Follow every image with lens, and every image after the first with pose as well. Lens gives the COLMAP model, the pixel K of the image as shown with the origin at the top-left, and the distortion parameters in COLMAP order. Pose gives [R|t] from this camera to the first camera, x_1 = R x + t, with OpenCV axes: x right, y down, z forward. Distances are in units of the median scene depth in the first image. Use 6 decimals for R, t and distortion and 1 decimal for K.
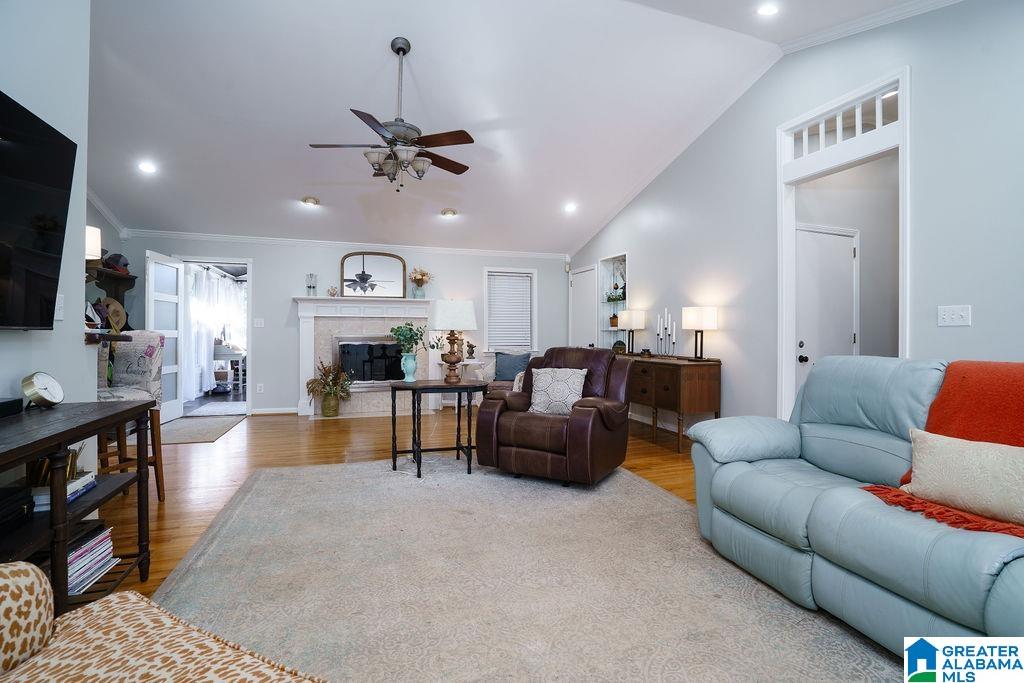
lens RADIAL K [[479.7, 0, 512.5], [0, 479.7, 334.8], [0, 0, 1]] dist [-0.031913, 0.009686]
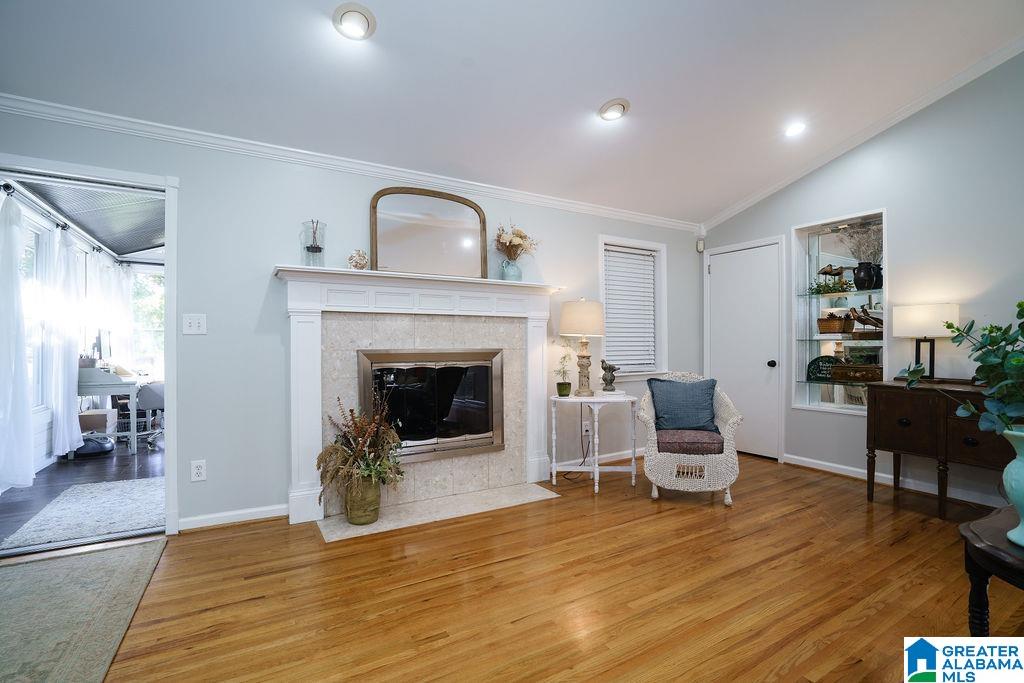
lens RADIAL K [[479.7, 0, 525.8], [0, 479.7, 346.3], [0, 0, 1]] dist [-0.031913, 0.009686]
pose [[0.980452, -0.004630, 0.196702, -0.279198], [0.004480, 0.999989, 0.001204, -0.002408], [-0.196706, -0.000299, 0.980463, 0.447114]]
